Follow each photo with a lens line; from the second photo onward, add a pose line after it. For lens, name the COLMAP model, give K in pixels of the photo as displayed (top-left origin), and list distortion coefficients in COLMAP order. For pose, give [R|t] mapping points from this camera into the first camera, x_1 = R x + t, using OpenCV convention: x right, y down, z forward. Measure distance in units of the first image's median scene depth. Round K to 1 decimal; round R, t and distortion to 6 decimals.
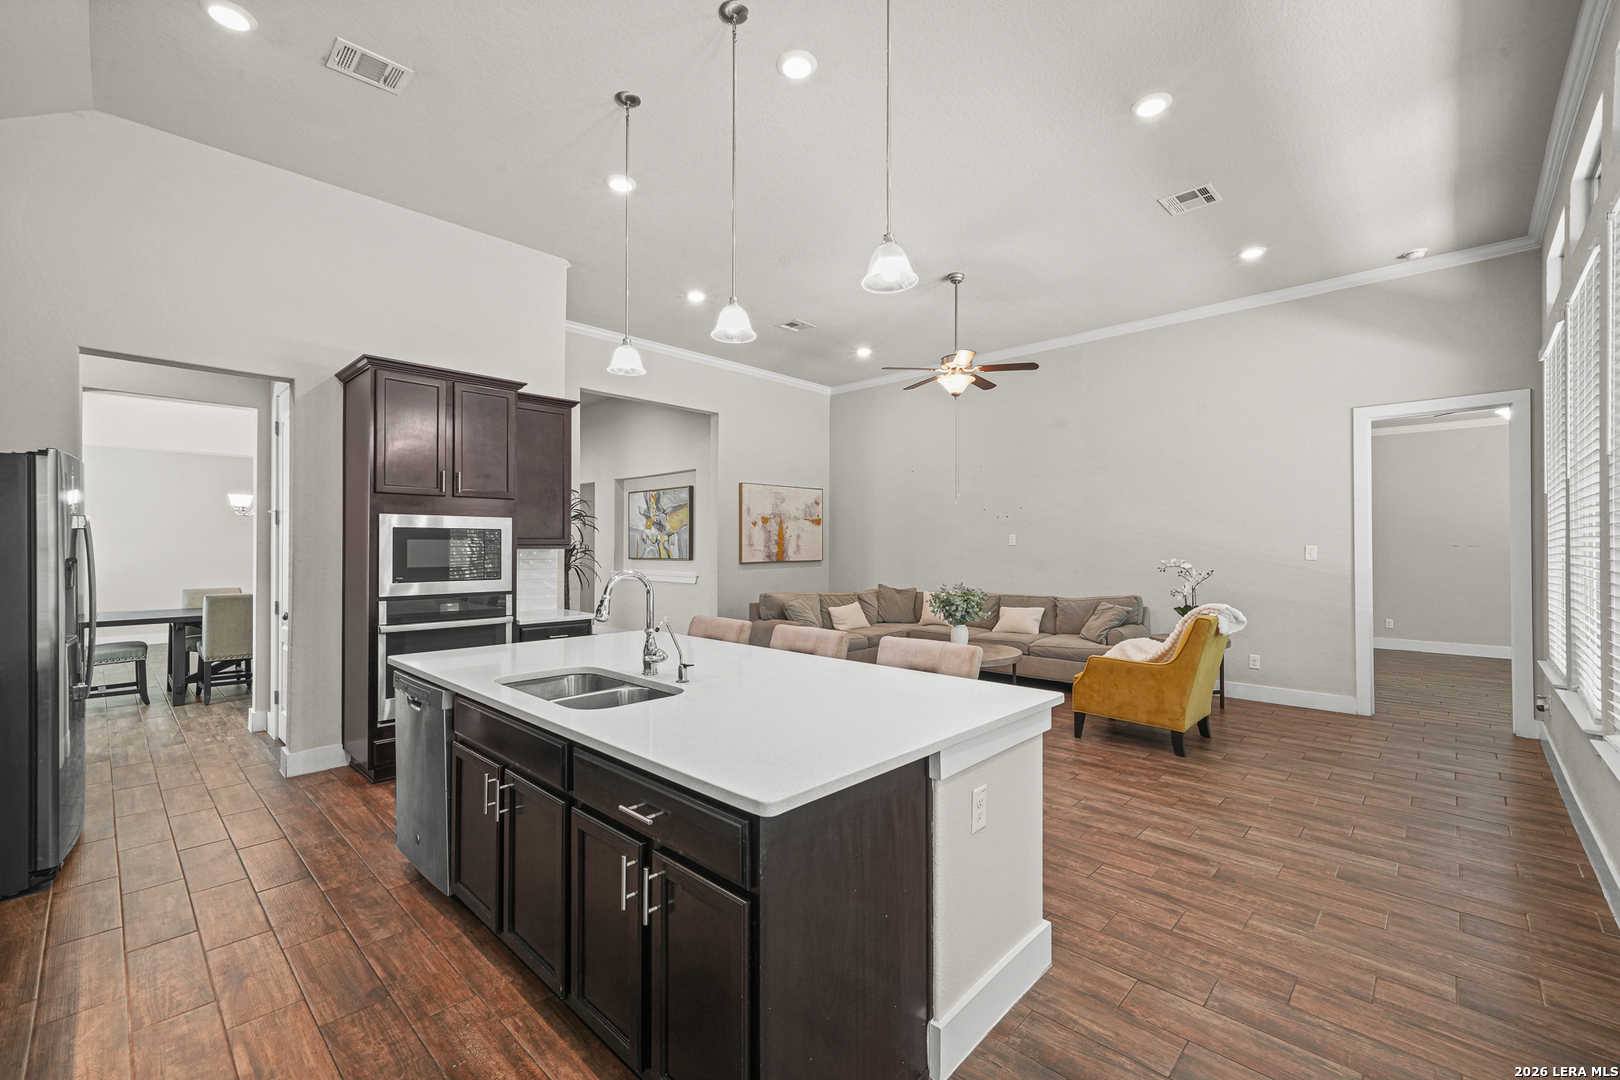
lens RADIAL K [[679.0, 0, 810.4], [0, 679.0, 542.1], [0, 0, 1]] dist [0.002923, 0.000323]
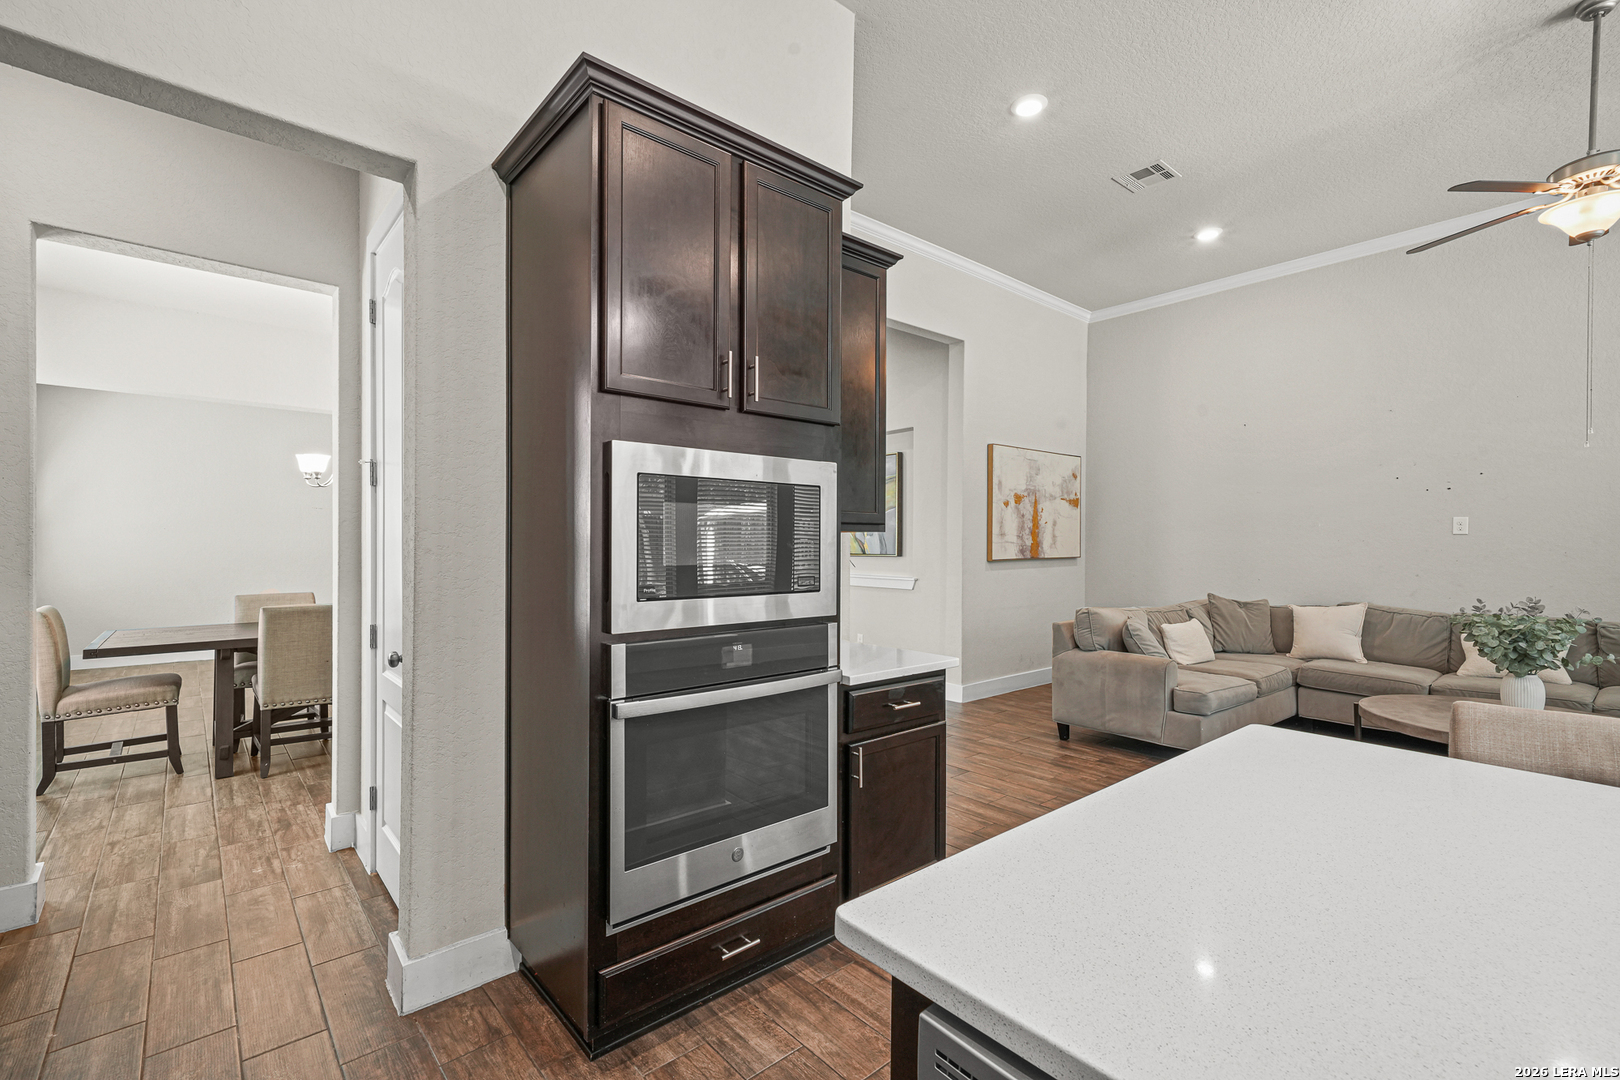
lens RADIAL K [[717.2, 0, 808.0], [0, 717.2, 543.9], [0, 0, 1]] dist [0.009151, -0.000264]
pose [[0.995228, 0.002059, -0.097554, -0.284377], [-0.001474, 0.999980, 0.006071, 0.012920], [0.097564, -0.005898, 0.995212, 0.342505]]
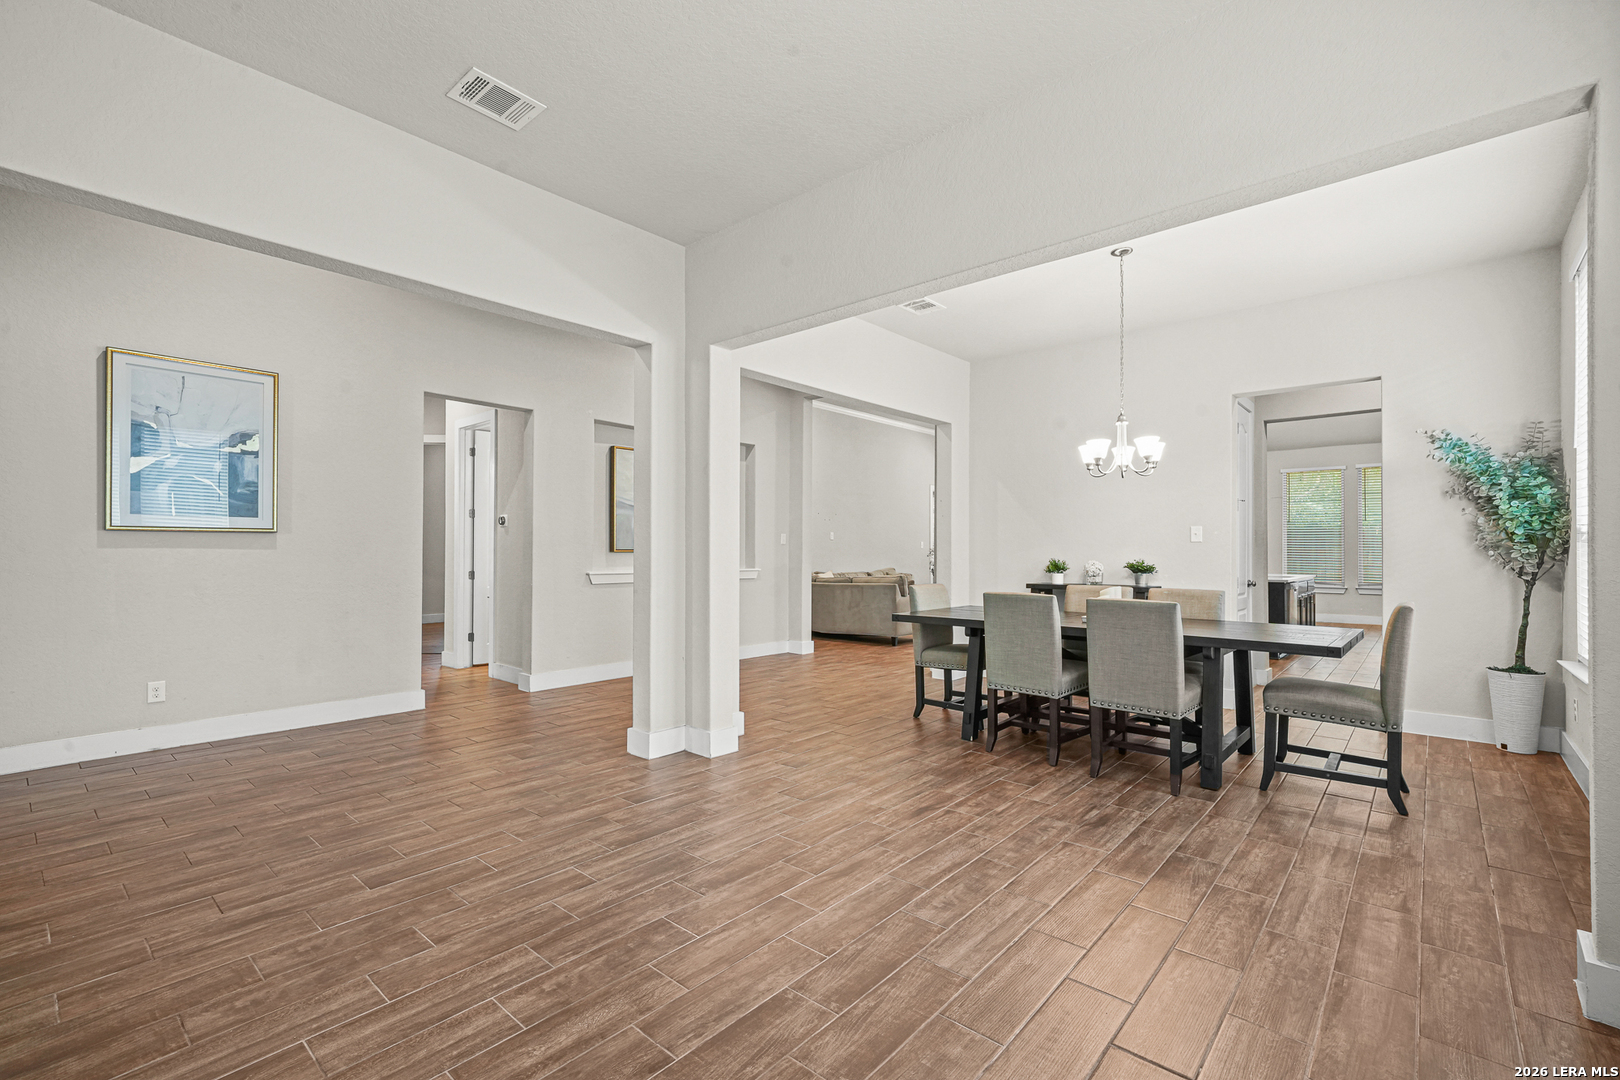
lens RADIAL K [[706.3, 0, 807.8], [0, 706.3, 546.4], [0, 0, 1]] dist [0.003493, 0.000664]
pose [[-0.028348, 0.007211, 0.999572, -1.482412], [-0.009184, 0.999930, -0.007474, 0.037762], [-0.999556, -0.009391, -0.028280, 1.331277]]
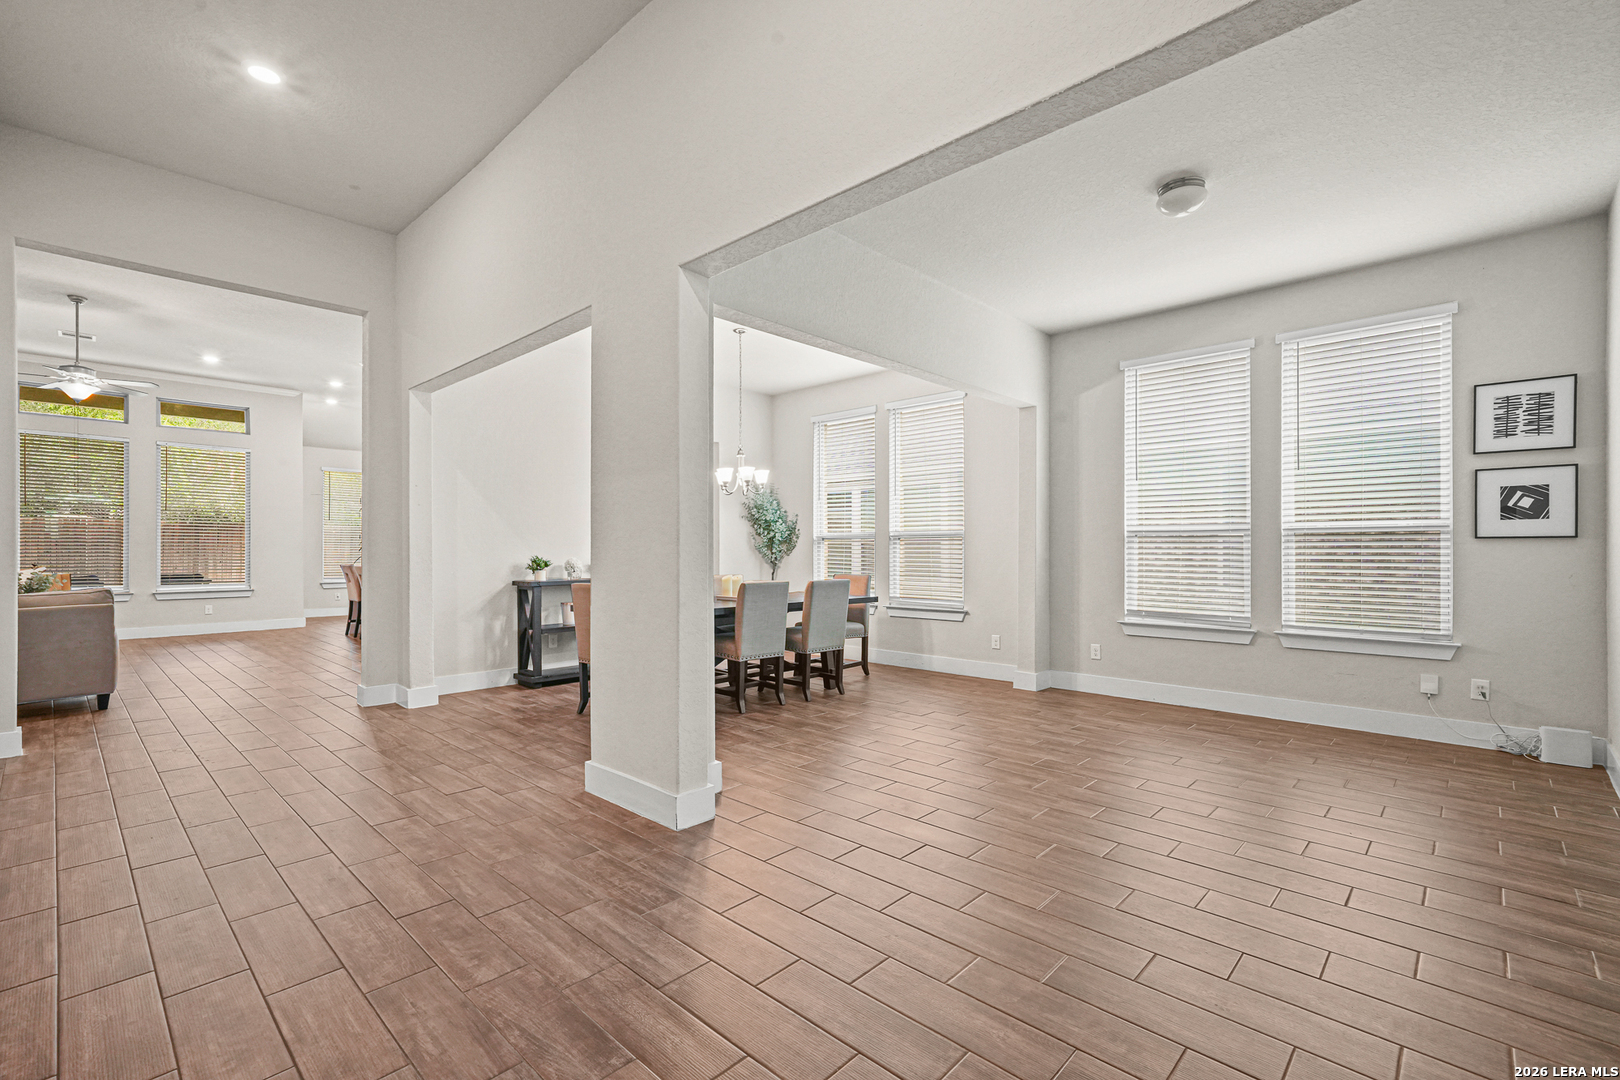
lens RADIAL K [[717.2, 0, 808.0], [0, 717.2, 543.9], [0, 0, 1]] dist [0.009151, -0.000264]
pose [[-0.999982, -0.001412, 0.005800, -0.912385], [-0.001508, 0.999859, -0.016705, 0.043633], [-0.005775, -0.016713, -0.999844, 1.953816]]
